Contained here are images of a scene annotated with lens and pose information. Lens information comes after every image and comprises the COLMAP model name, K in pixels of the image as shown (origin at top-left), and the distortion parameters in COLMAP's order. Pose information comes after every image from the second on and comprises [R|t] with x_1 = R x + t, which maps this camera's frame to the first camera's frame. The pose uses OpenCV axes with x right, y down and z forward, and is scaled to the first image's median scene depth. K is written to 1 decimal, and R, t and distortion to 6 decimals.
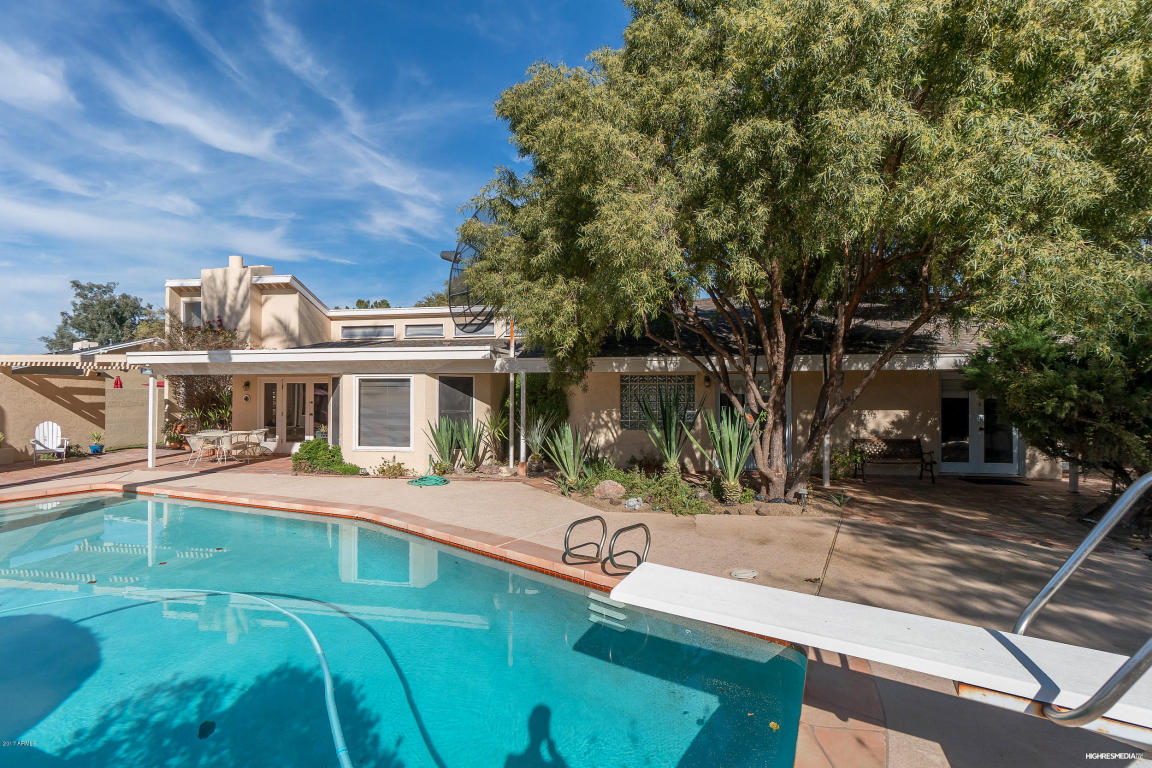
lens RADIAL K [[512.5, 0, 578.5], [0, 512.5, 385.5], [0, 0, 1]] dist [-0.001573, -0.000272]
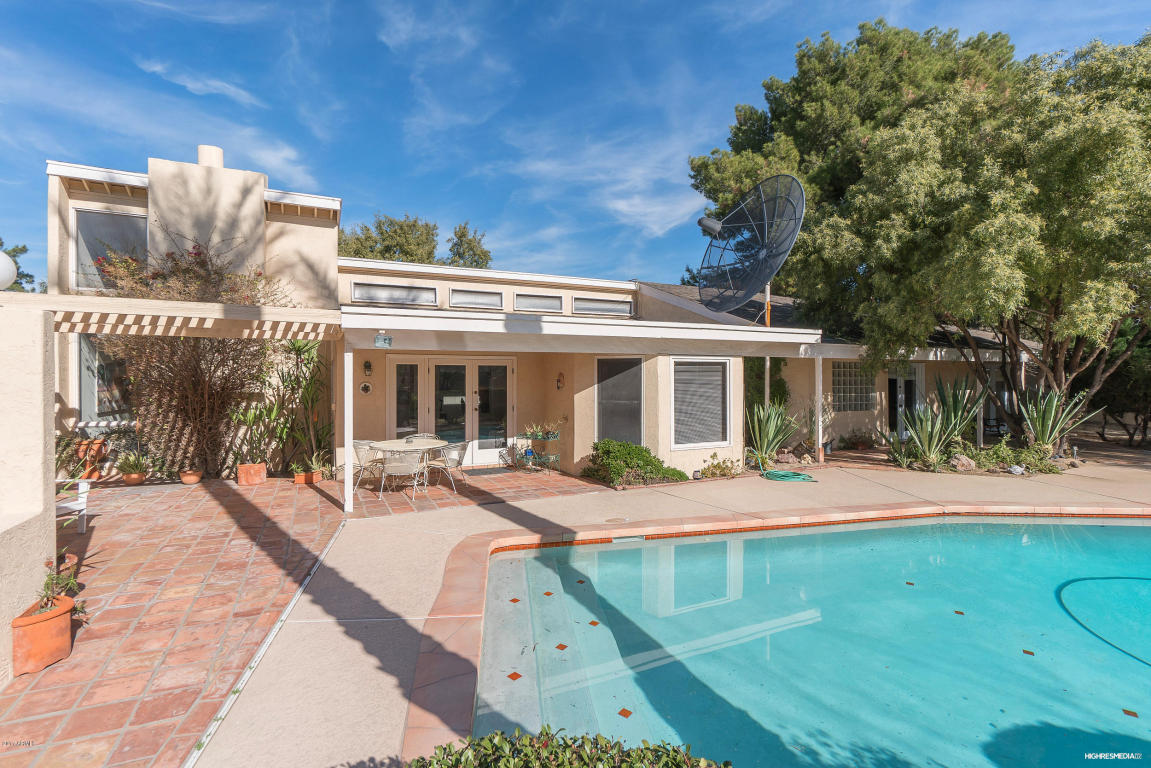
lens RADIAL K [[534.4, 0, 571.9], [0, 534.4, 378.4], [0, 0, 1]] dist [0.014387, 0.000383]
pose [[0.836219, -0.005775, 0.548366, -0.906071], [-0.004475, 0.999839, 0.017354, 0.000056], [-0.548378, -0.016965, 0.836059, 0.342762]]
